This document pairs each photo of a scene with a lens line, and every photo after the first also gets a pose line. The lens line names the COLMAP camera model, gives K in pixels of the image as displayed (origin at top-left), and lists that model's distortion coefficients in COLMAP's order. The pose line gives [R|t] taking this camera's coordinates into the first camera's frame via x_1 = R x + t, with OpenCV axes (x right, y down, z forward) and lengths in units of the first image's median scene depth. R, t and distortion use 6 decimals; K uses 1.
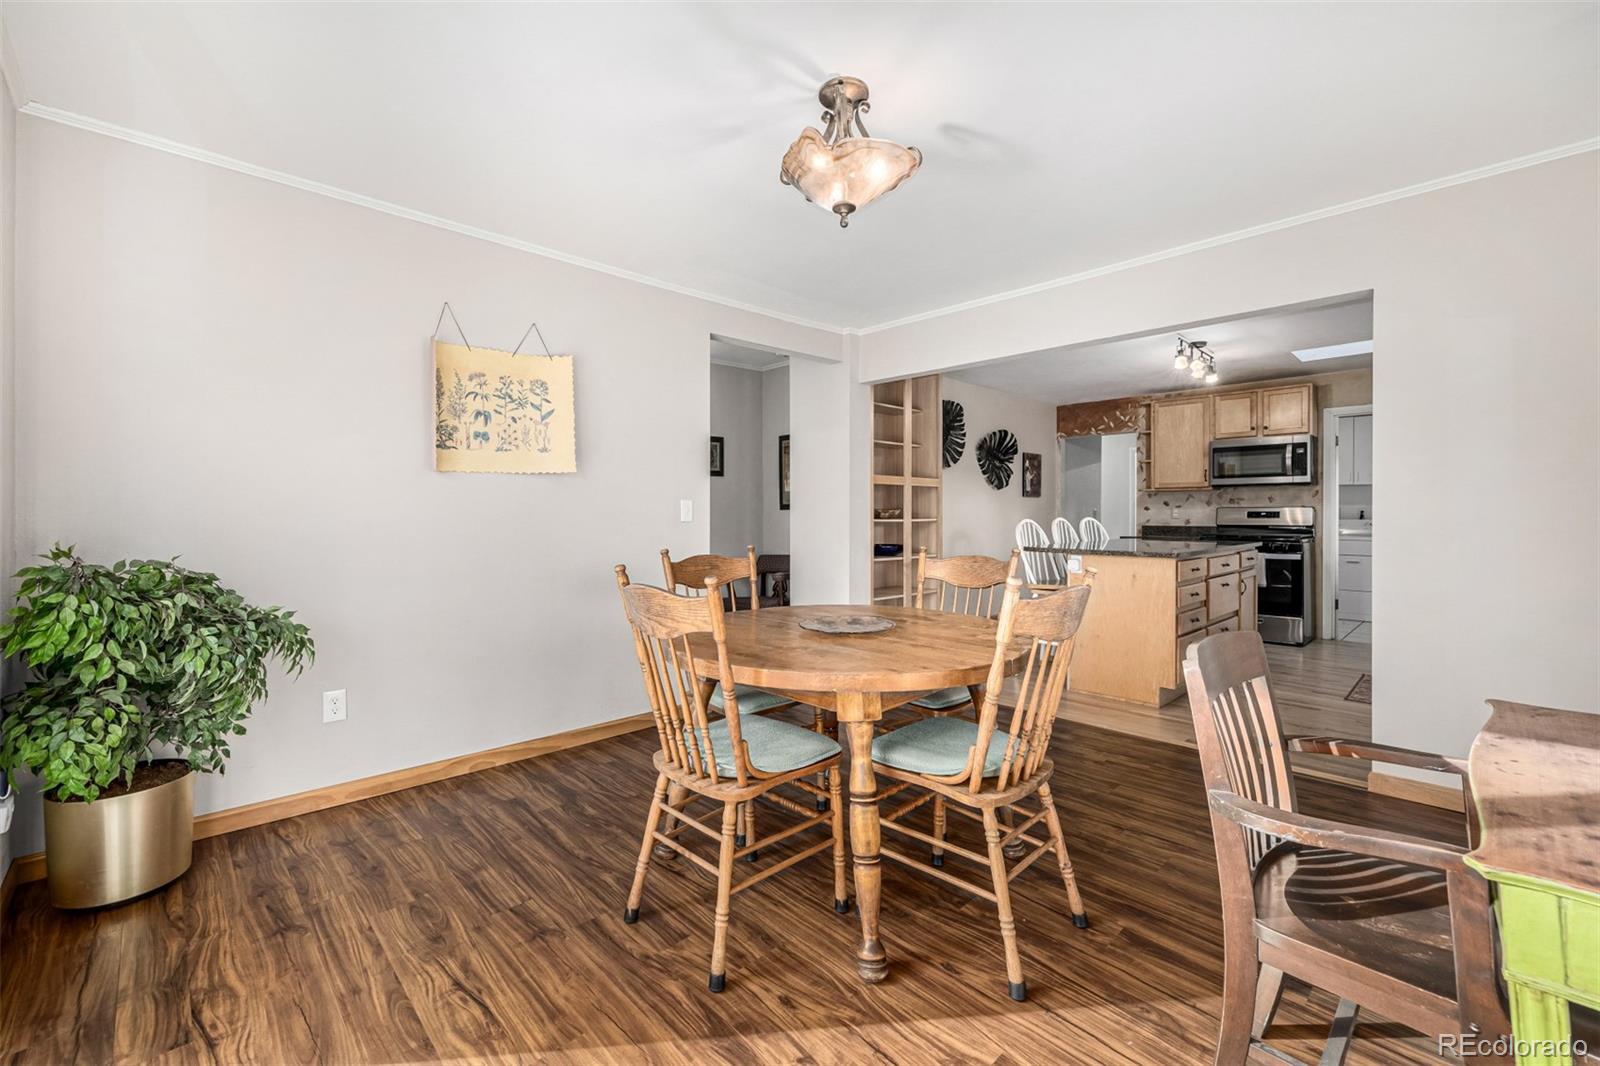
lens RADIAL K [[677.2, 0, 788.2], [0, 677.2, 517.6], [0, 0, 1]] dist [0.001145, 0.000576]
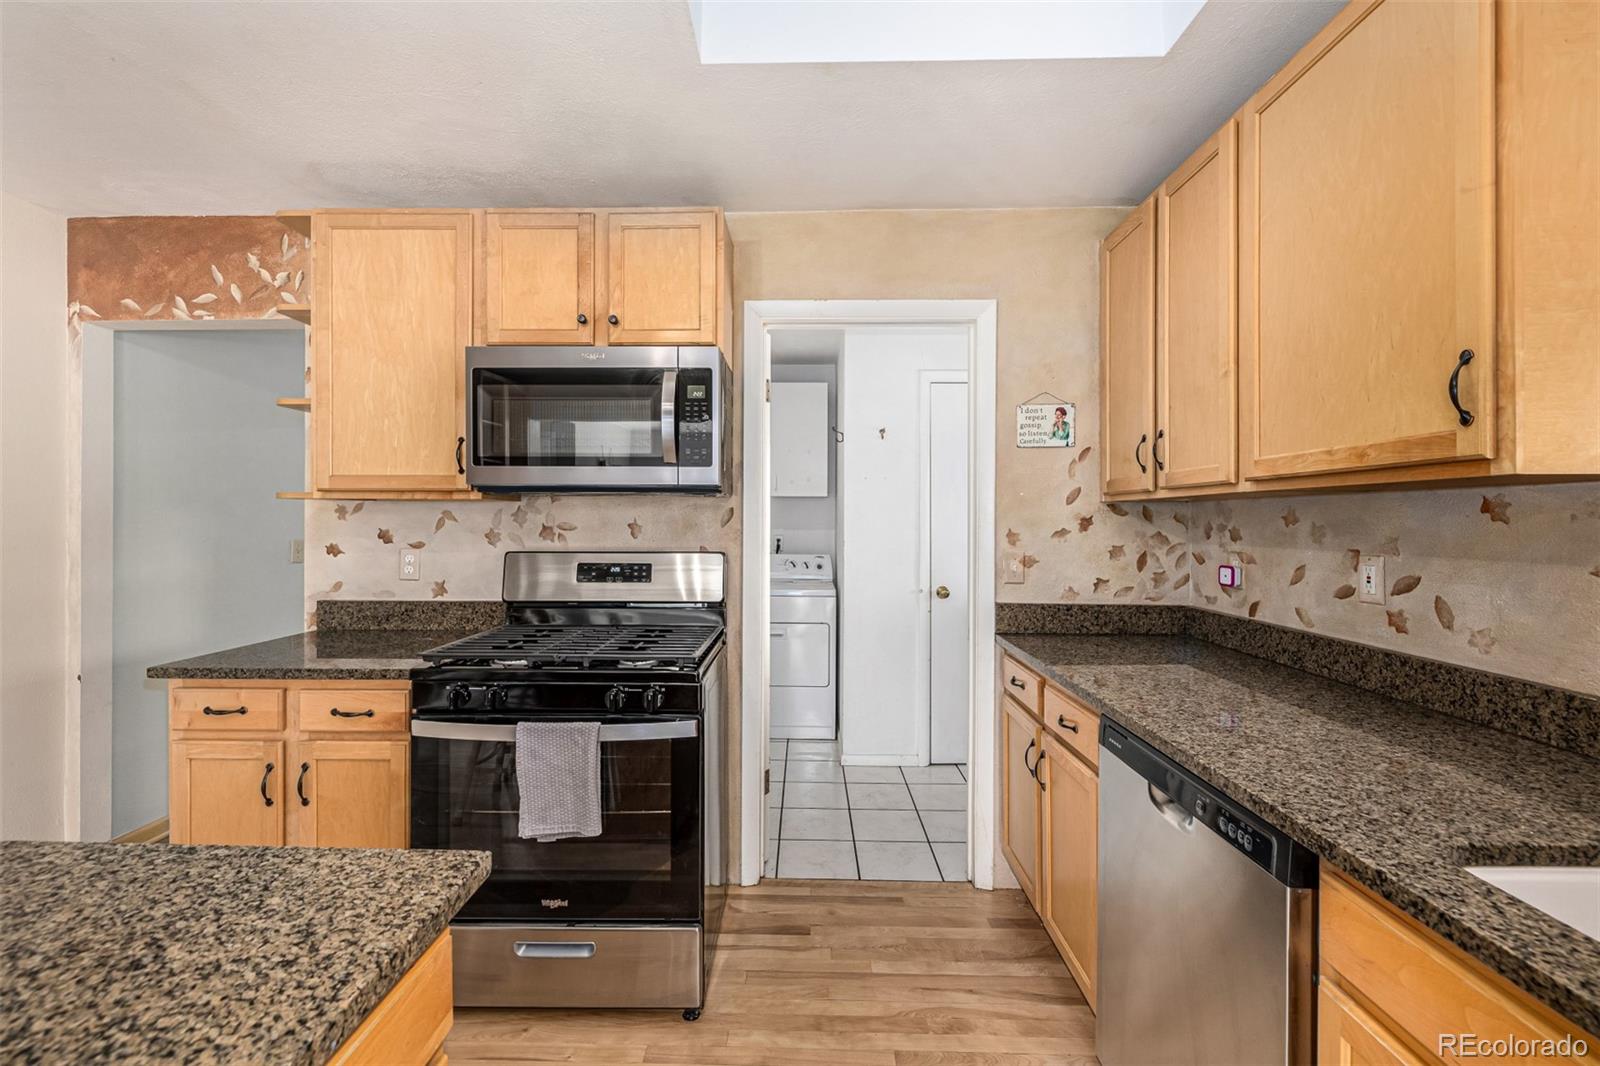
lens RADIAL K [[677.2, 0, 791.7], [0, 677.2, 522.1], [0, 0, 1]] dist [0.001145, 0.000576]
pose [[0.711483, 0.000619, 0.702703, 0.510669], [-0.001670, 0.999998, 0.000809, -0.031543], [-0.702702, -0.001749, 0.711483, 0.671588]]
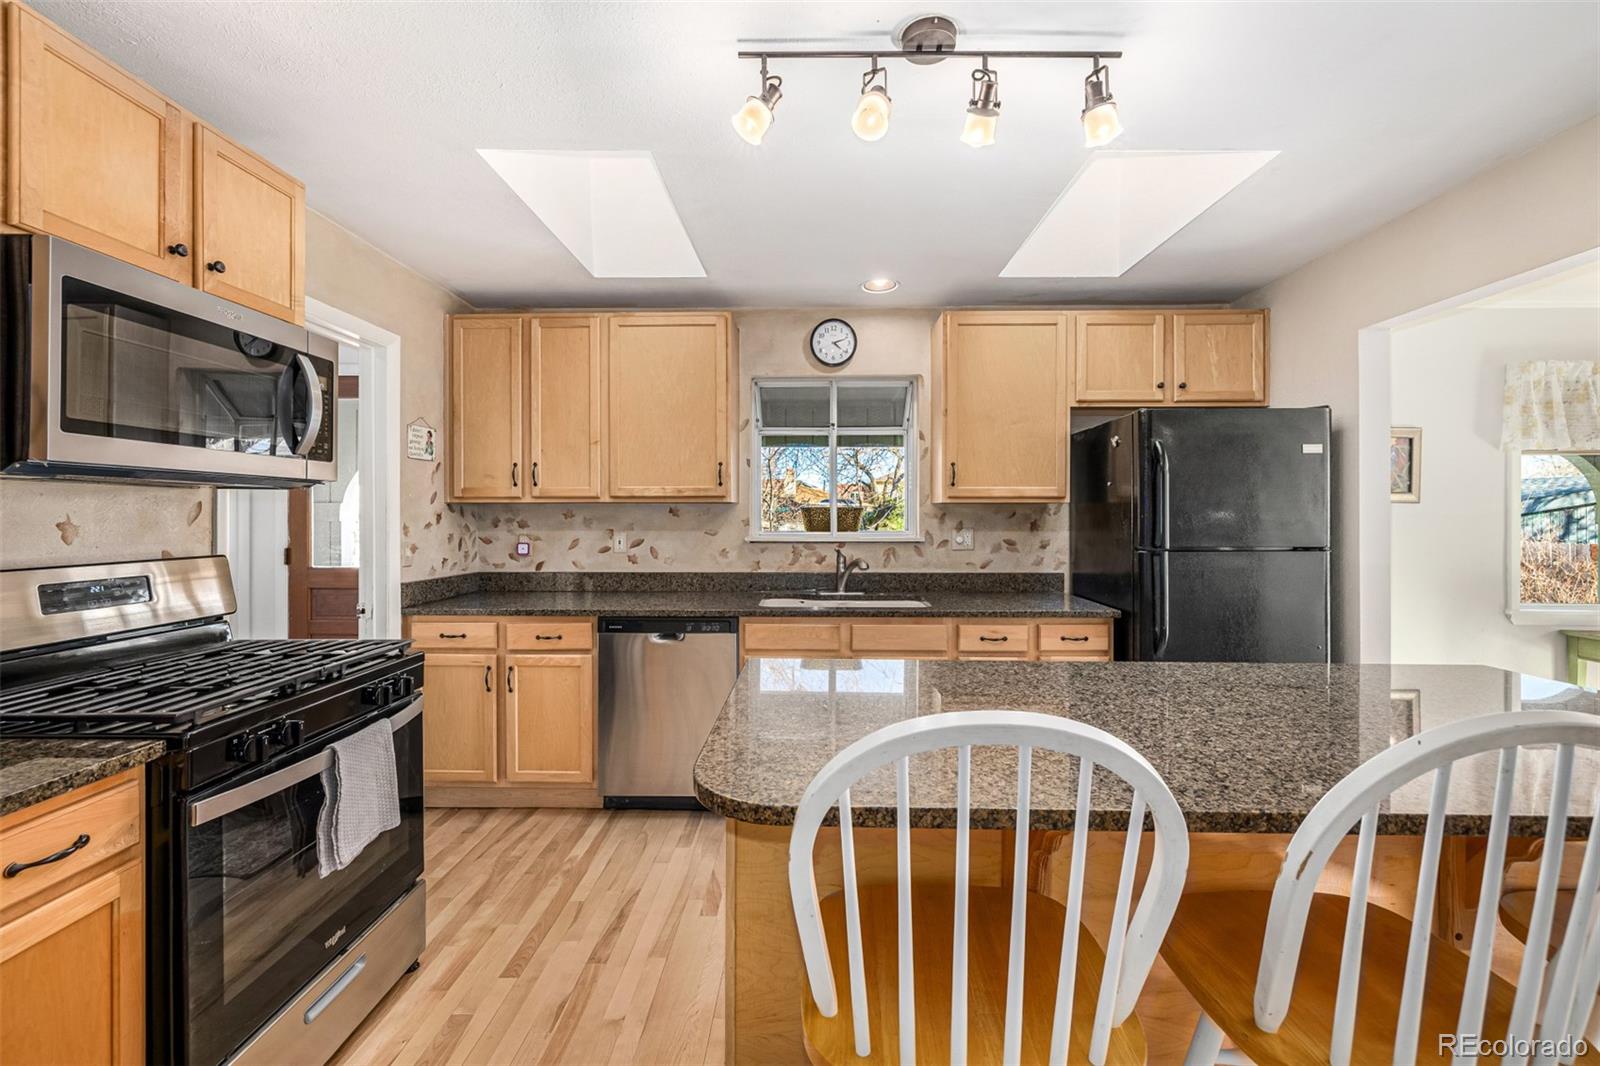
lens RADIAL K [[677.2, 0, 800.3], [0, 677.2, 519.7], [0, 0, 1]] dist [0.001145, 0.000576]
pose [[-0.703038, -0.003640, 0.711143, 0.335699], [0.001678, 0.999976, 0.006778, -0.032721], [-0.711150, 0.005958, -0.703015, 0.989076]]
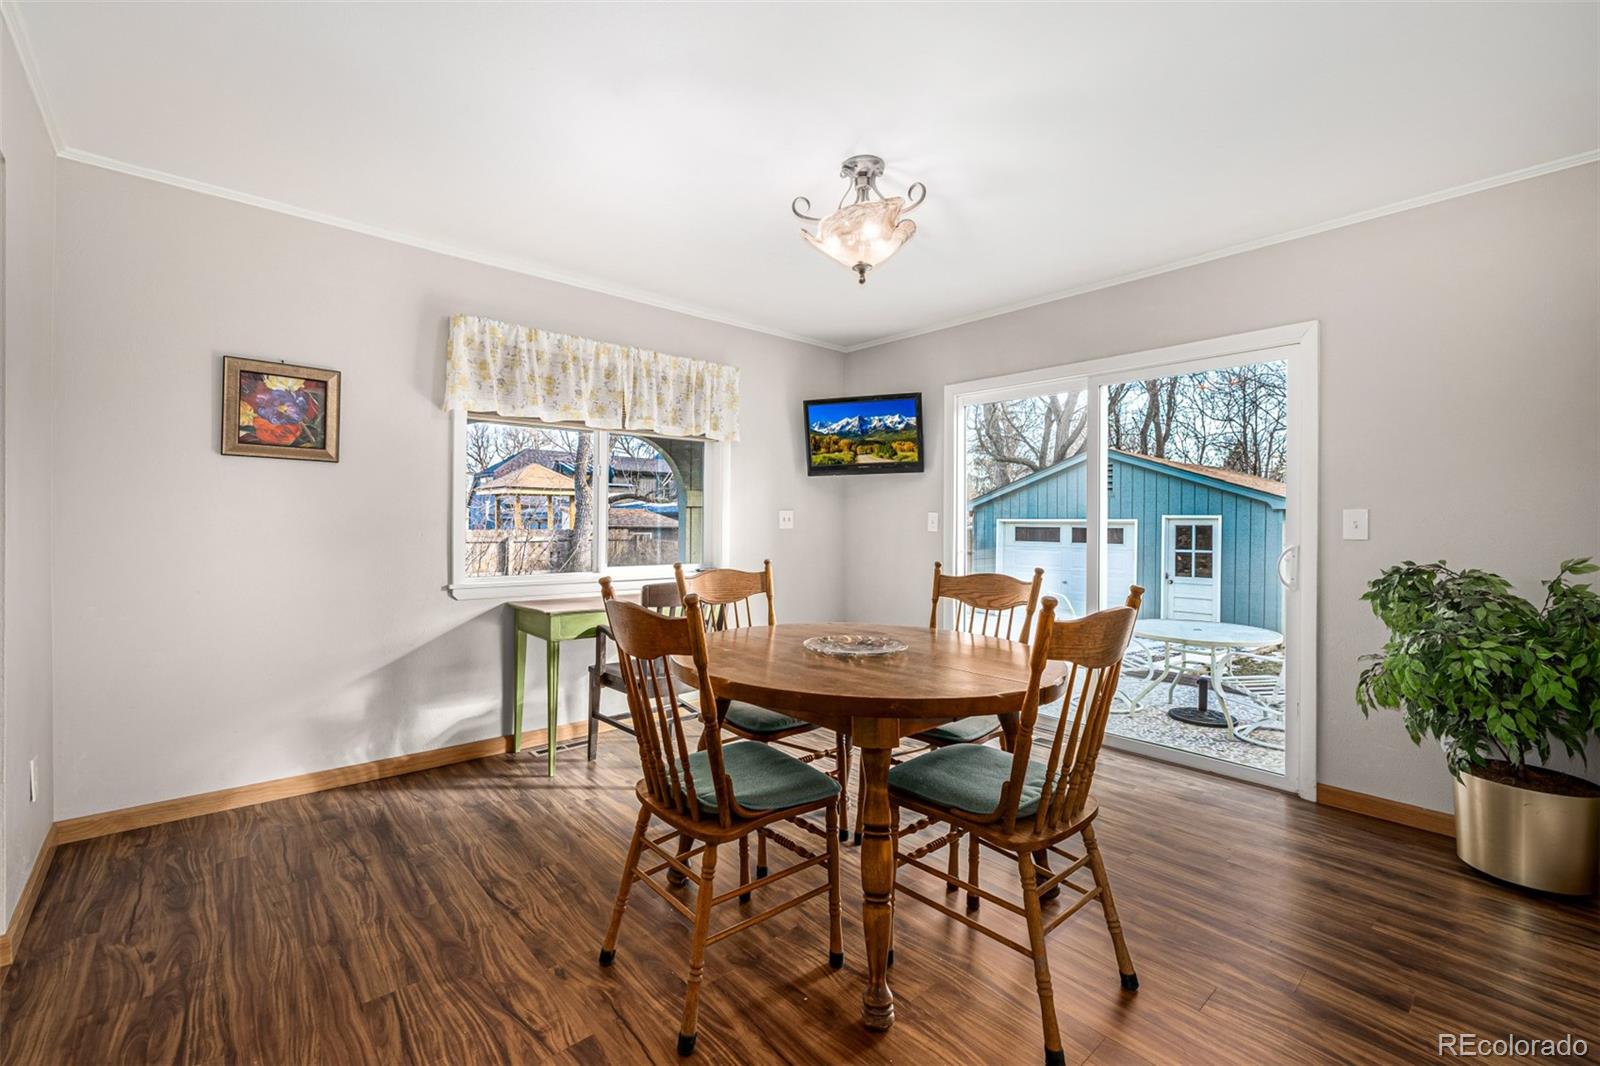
lens RADIAL K [[677.2, 0, 788.8], [0, 677.2, 528.5], [0, 0, 1]] dist [0.001145, 0.000576]
pose [[-0.998852, -0.003741, 0.047751, 0.057304], [-0.003104, 0.999905, 0.013394, -0.005523], [-0.047796, 0.013230, -0.998769, 0.693055]]
